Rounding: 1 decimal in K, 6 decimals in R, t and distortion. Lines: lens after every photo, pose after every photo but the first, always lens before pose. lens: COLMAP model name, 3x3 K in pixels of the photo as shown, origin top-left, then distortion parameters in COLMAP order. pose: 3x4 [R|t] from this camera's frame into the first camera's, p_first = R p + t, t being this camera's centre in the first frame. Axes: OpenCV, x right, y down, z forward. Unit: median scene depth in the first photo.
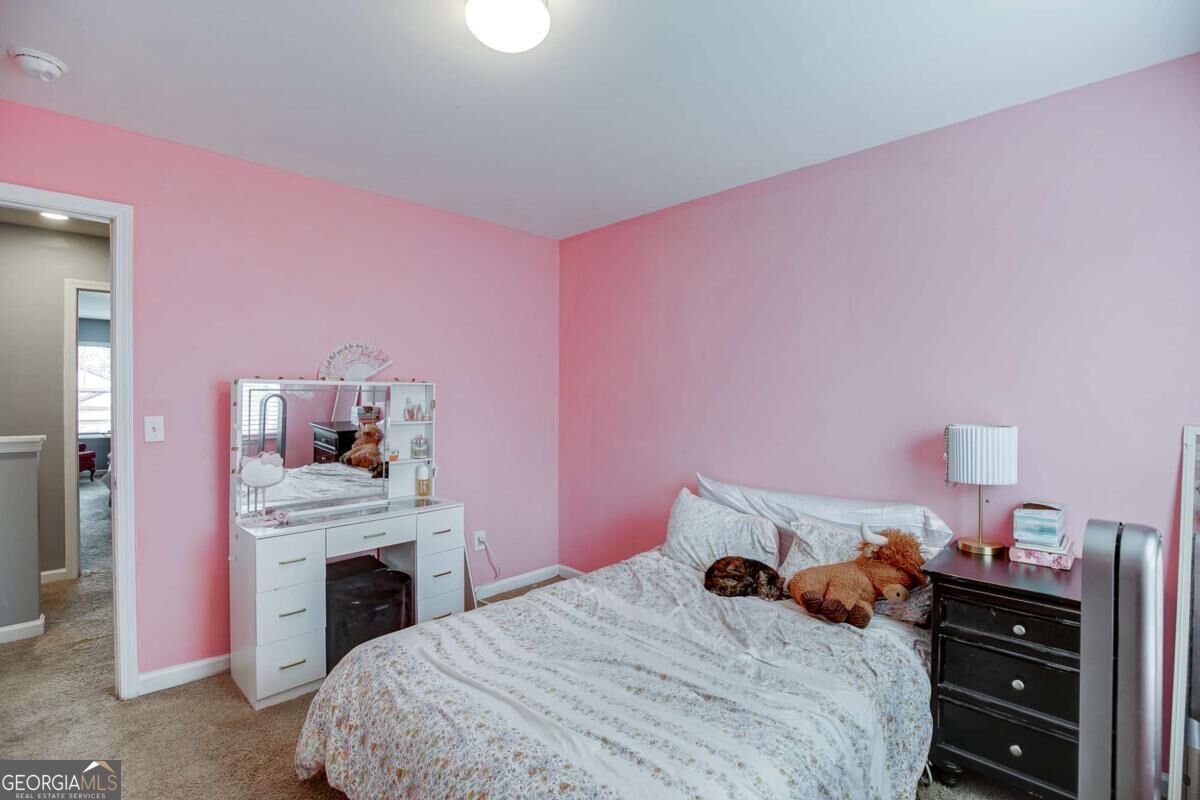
lens RADIAL K [[546.3, 0, 597.7], [0, 546.3, 397.1], [0, 0, 1]] dist [-0.032049, 0.000801]
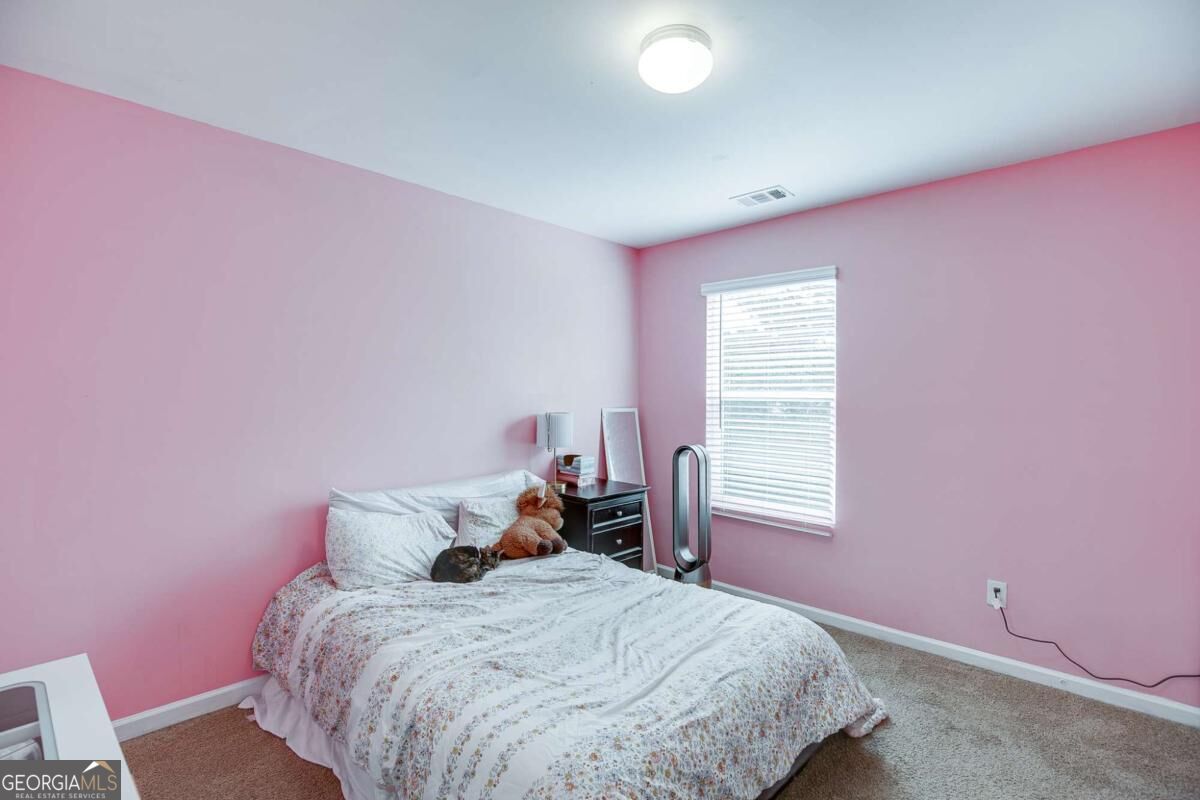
lens RADIAL K [[546.3, 0, 602.7], [0, 546.3, 377.0], [0, 0, 1]] dist [-0.032049, 0.000801]
pose [[-0.028099, 0.025348, 0.999284, -1.130178], [-0.002088, 0.999675, -0.025416, -0.021498], [-0.999603, -0.002801, -0.028036, 1.004538]]
